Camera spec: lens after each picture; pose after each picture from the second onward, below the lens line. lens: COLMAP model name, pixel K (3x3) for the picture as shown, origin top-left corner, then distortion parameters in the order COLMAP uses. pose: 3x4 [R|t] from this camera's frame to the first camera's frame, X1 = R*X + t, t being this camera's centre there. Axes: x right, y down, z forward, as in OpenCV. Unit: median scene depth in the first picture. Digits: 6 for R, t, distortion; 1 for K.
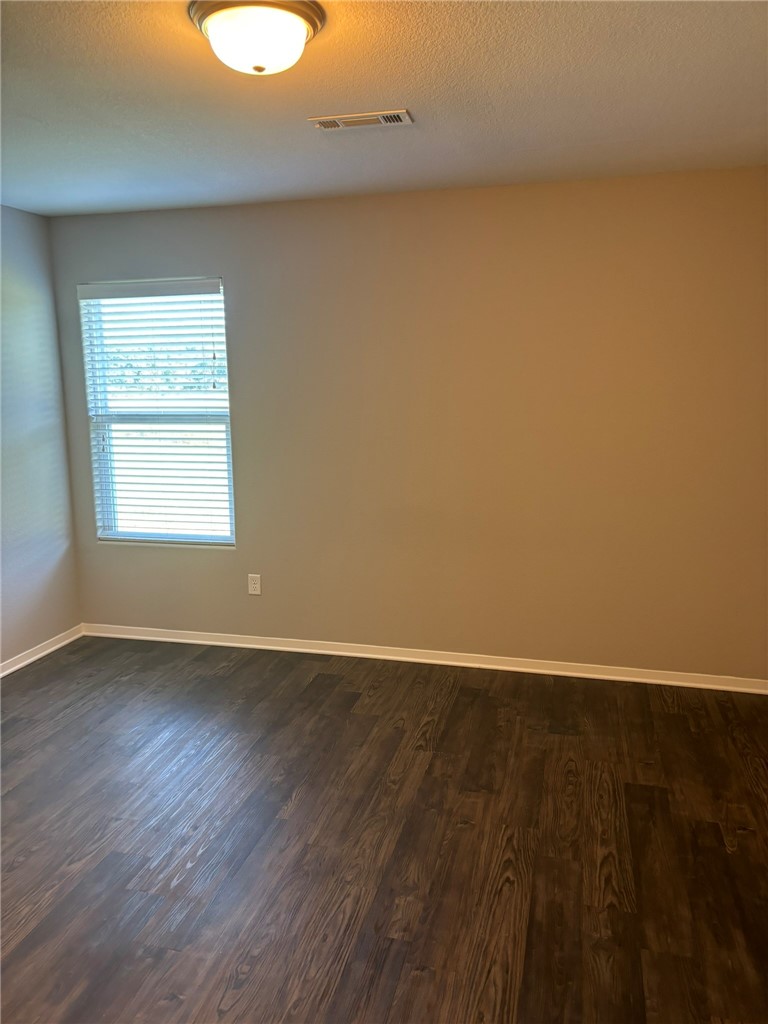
lens RADIAL K [[766.6, 0, 380.9], [0, 766.6, 514.4], [0, 0, 1]] dist [0.027892, -0.019571]
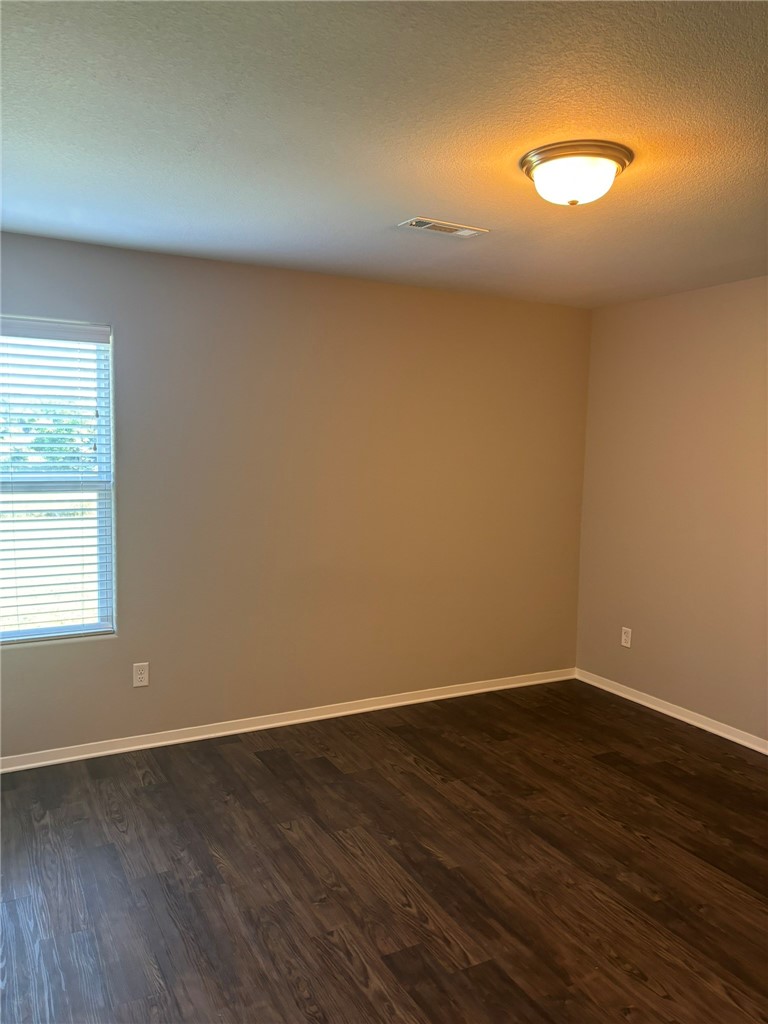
lens RADIAL K [[766.6, 0, 377.7], [0, 766.6, 506.1], [0, 0, 1]] dist [0.027892, -0.019571]
pose [[0.735205, -0.032572, 0.677062, -0.678655], [0.094803, 0.993969, -0.055127, -0.030156], [-0.671183, 0.104717, 0.733858, 0.198325]]
